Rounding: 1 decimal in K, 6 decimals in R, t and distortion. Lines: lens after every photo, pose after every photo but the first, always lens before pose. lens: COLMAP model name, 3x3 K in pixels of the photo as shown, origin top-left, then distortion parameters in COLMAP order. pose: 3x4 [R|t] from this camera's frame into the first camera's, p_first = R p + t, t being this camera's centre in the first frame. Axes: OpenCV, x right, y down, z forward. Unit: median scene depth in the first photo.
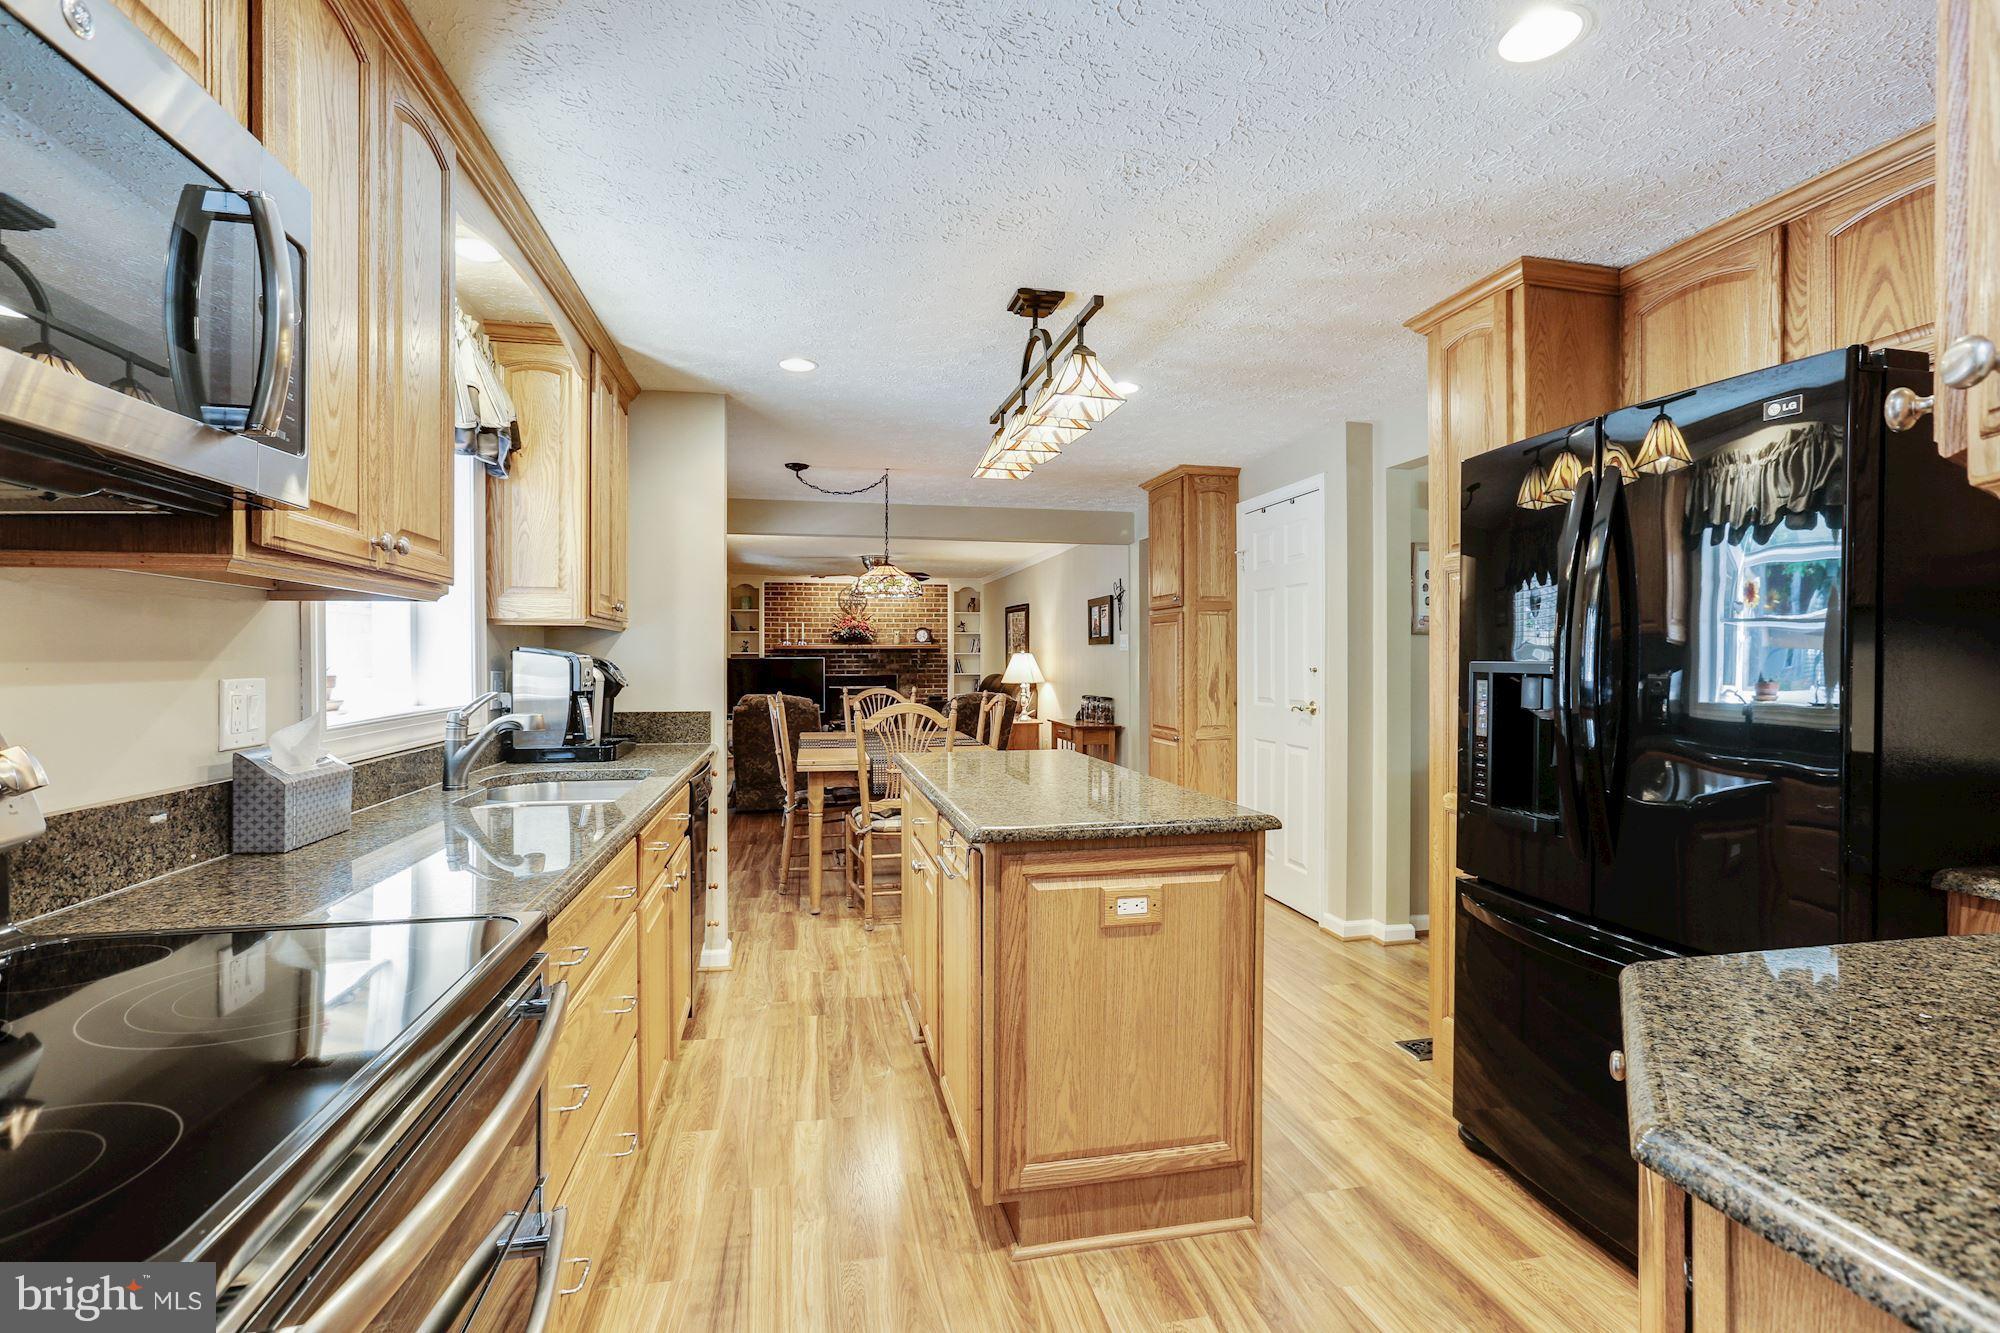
lens RADIAL K [[927.9, 0, 1006.2], [0, 927.9, 659.9], [0, 0, 1]] dist [-0.028486, 0.016494]
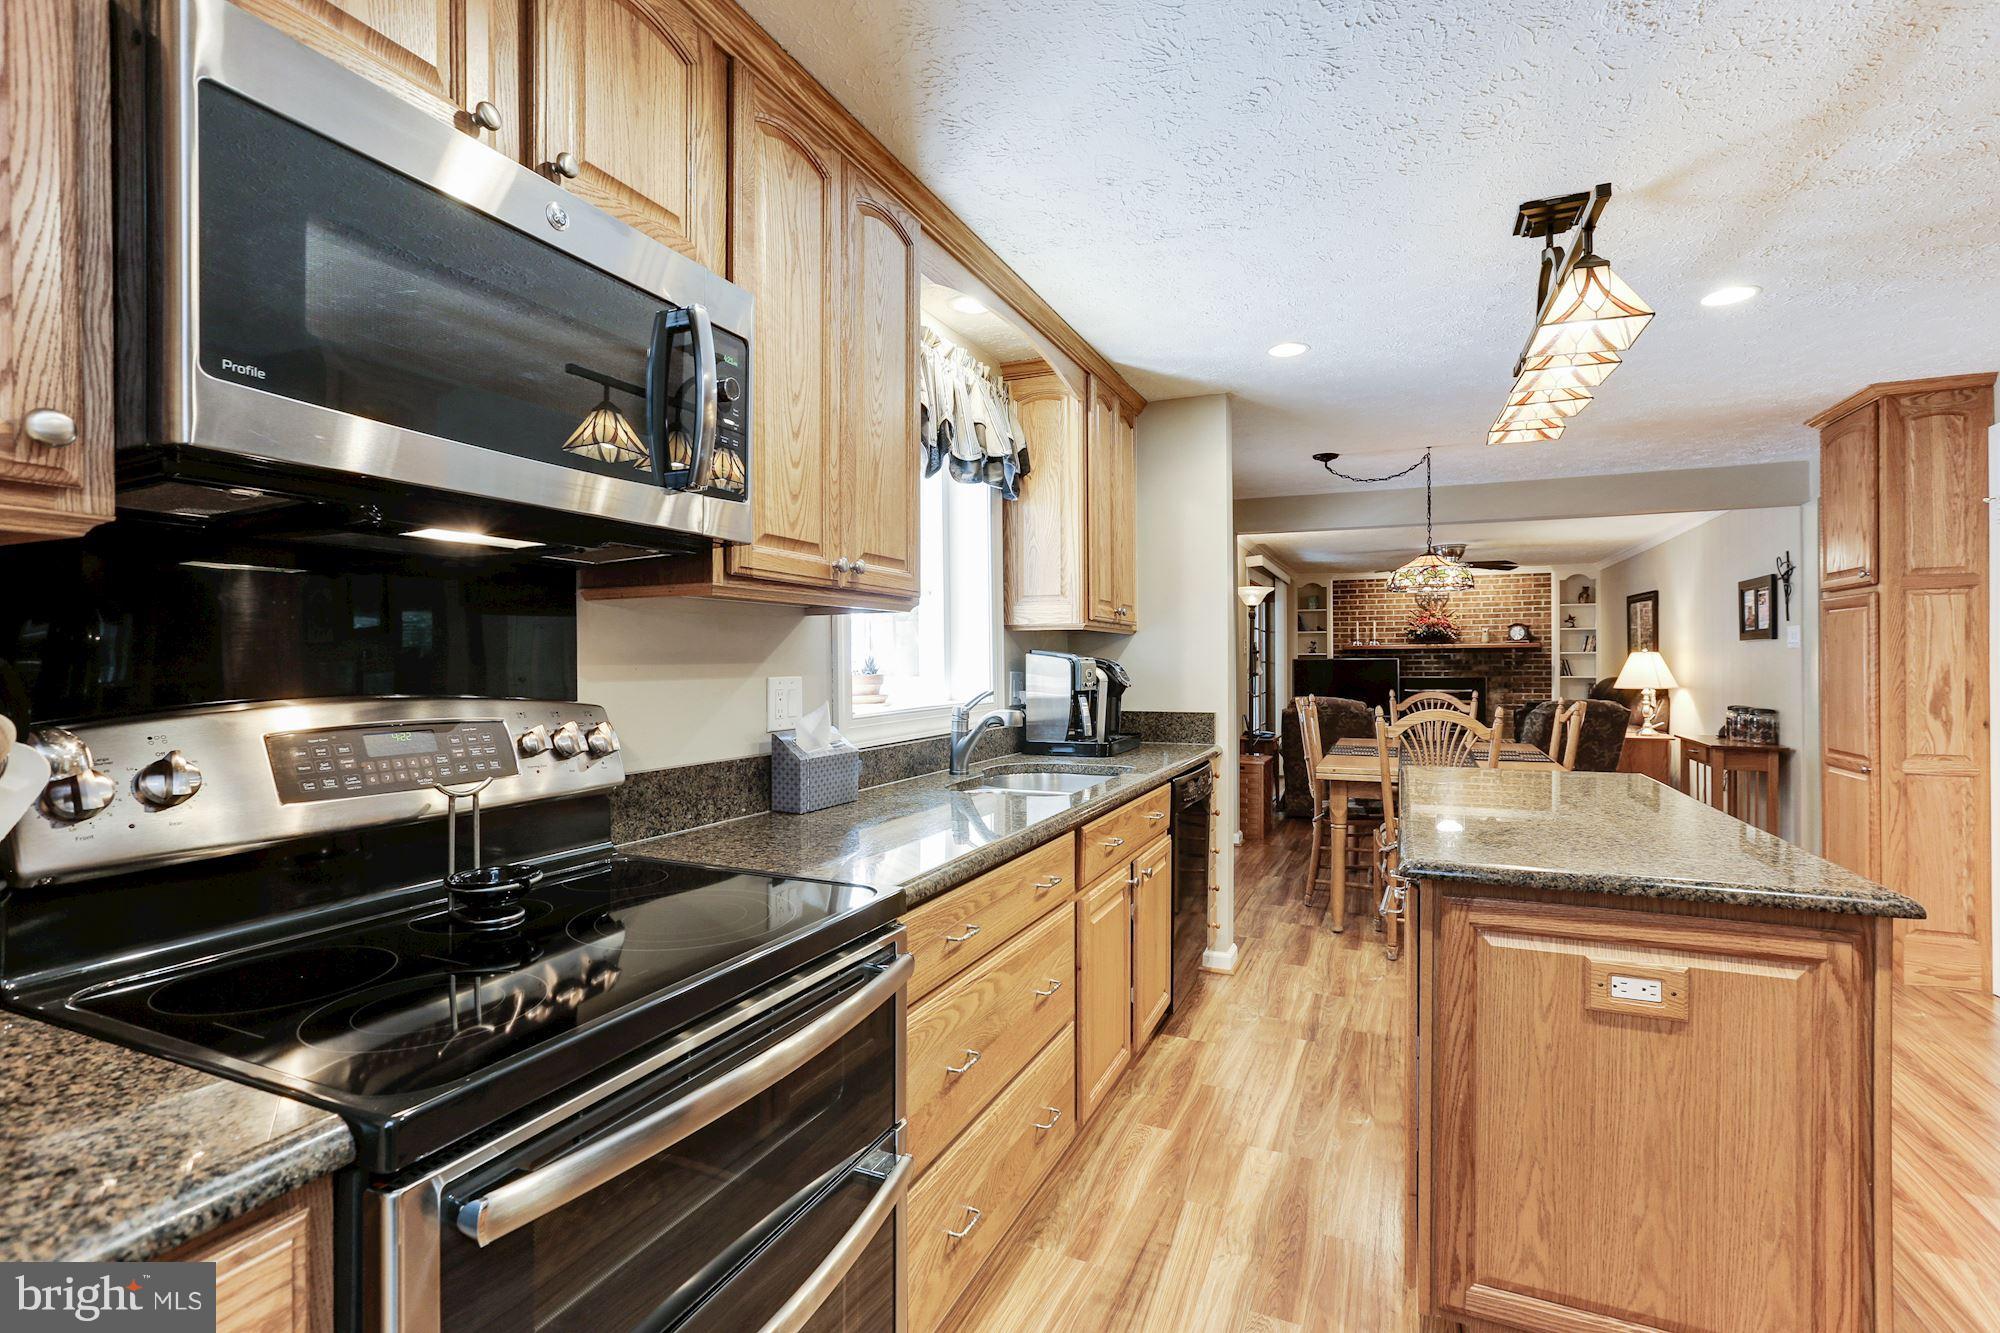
lens RADIAL K [[927.9, 0, 995.2], [0, 927.9, 661.0], [0, 0, 1]] dist [-0.028486, 0.016494]
pose [[0.807598, -0.002753, -0.589727, 0.111209], [0.002638, 0.999996, -0.001055, 0.000120], [0.589727, -0.000704, 0.807602, 0.069970]]
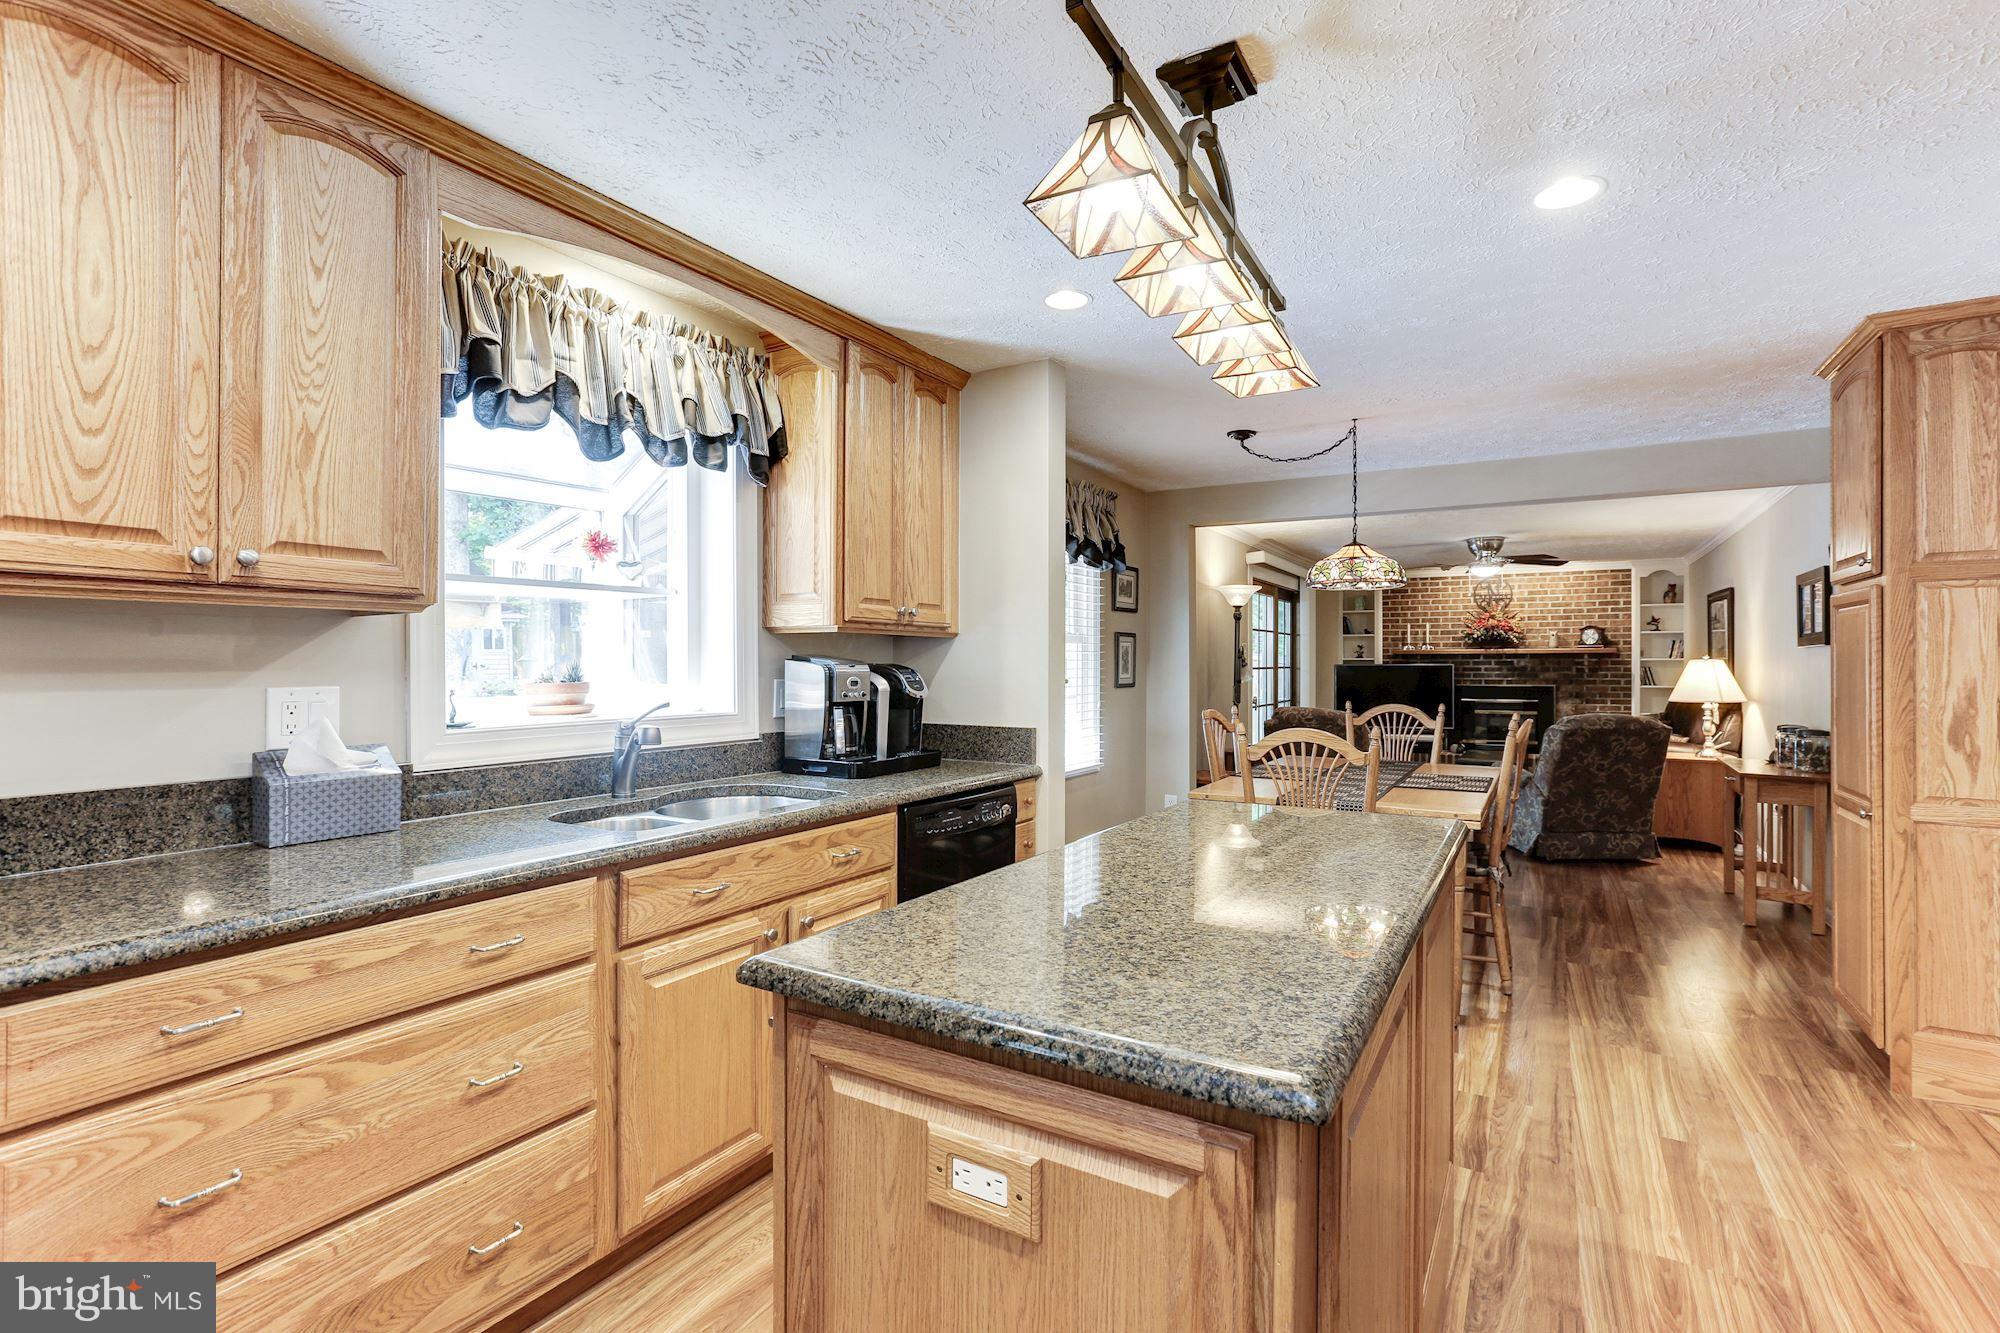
lens RADIAL K [[927.9, 0, 986.4], [0, 927.9, 661.0], [0, 0, 1]] dist [-0.028486, 0.016494]
pose [[0.726051, -0.000409, -0.687641, 0.338581], [-0.002808, 0.999990, -0.003560, -0.006073], [0.687636, 0.004516, 0.726042, 0.462498]]
